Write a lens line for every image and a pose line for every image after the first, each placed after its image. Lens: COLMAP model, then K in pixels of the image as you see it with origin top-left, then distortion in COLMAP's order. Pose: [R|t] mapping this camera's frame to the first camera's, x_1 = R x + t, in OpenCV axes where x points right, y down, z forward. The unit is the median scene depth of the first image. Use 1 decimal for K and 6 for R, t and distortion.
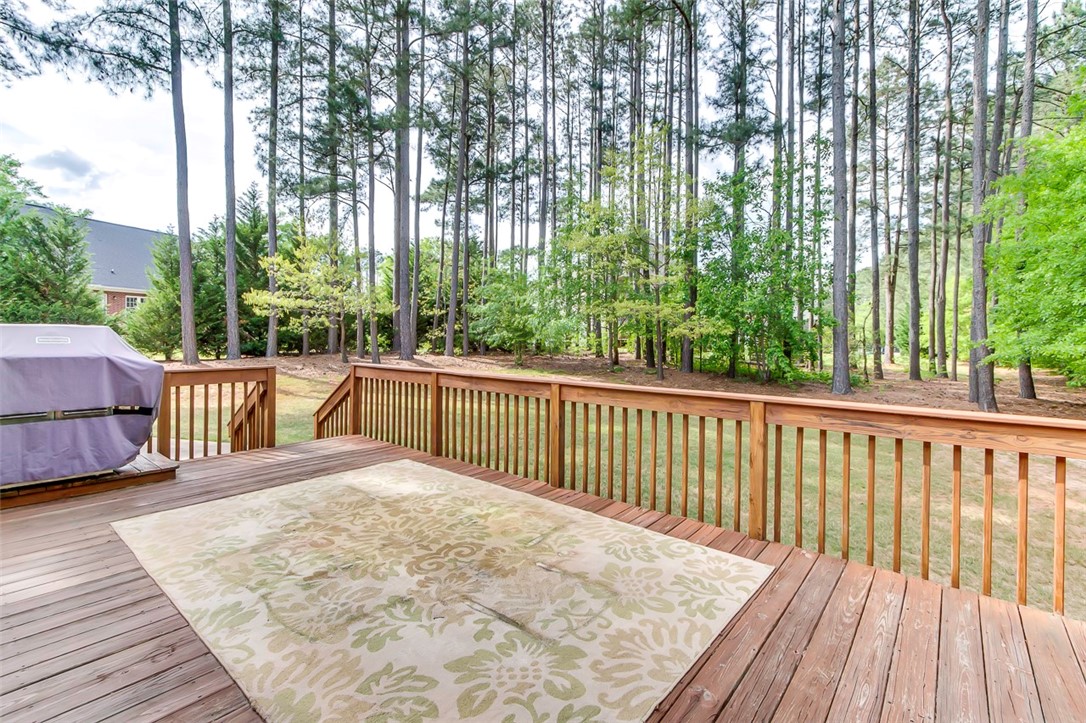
lens RADIAL K [[500.2, 0, 534.2], [0, 500.2, 349.1], [0, 0, 1]] dist [0.001960, 0.000588]
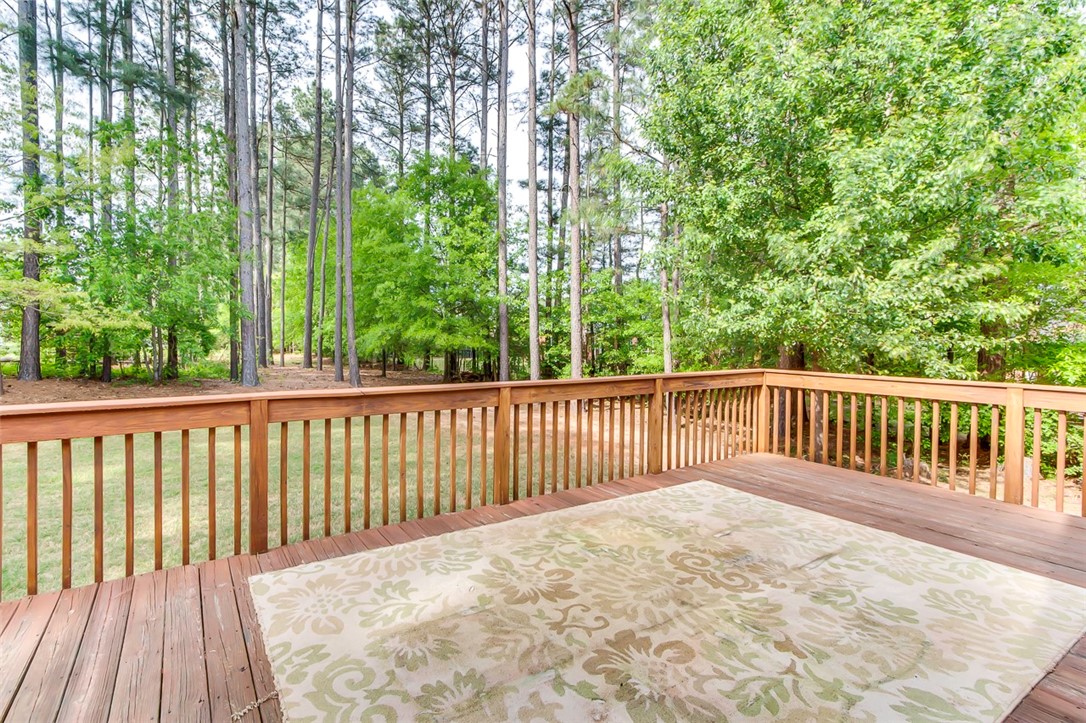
lens RADIAL K [[500.2, 0, 534.2], [0, 500.2, 349.1], [0, 0, 1]] dist [0.001960, 0.000588]
pose [[0.300549, -0.037392, 0.953033, -1.070277], [0.022893, 0.999226, 0.031985, -0.028421], [-0.953492, 0.012204, 0.301173, 0.966973]]
